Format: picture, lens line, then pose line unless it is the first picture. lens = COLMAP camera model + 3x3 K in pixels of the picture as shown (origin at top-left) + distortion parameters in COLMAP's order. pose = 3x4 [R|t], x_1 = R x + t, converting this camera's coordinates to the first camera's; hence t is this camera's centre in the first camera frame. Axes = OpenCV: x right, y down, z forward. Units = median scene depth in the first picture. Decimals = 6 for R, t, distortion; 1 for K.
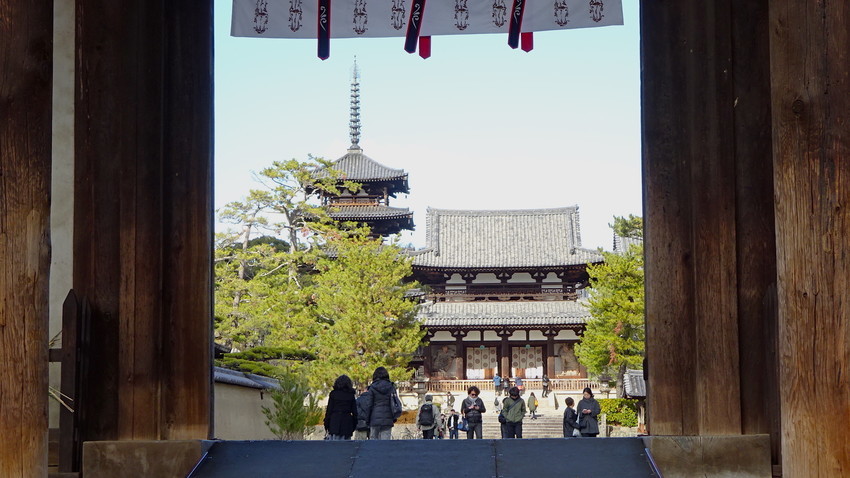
lens RADIAL K [[1910.8, 0, 425.0], [0, 1910.8, 239.0], [0, 0, 1]] dist [0.038189, 0.032280]
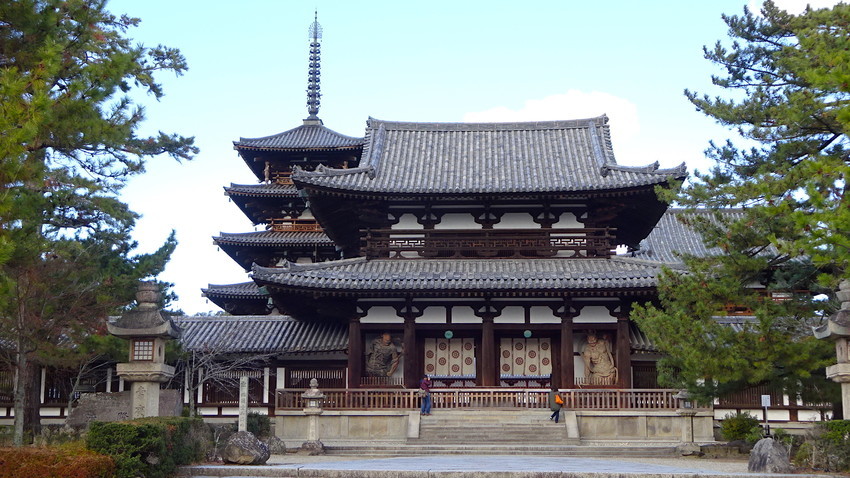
lens RADIAL K [[1226.2, 0, 425.0], [0, 1226.2, 239.0], [0, 0, 1]] dist [-0.013736, -0.005770]
pose [[0.999778, 0.010565, -0.018238, 0.028812], [-0.011827, 0.997441, -0.070506, 0.053297], [0.017447, 0.070707, 0.997345, 0.617668]]
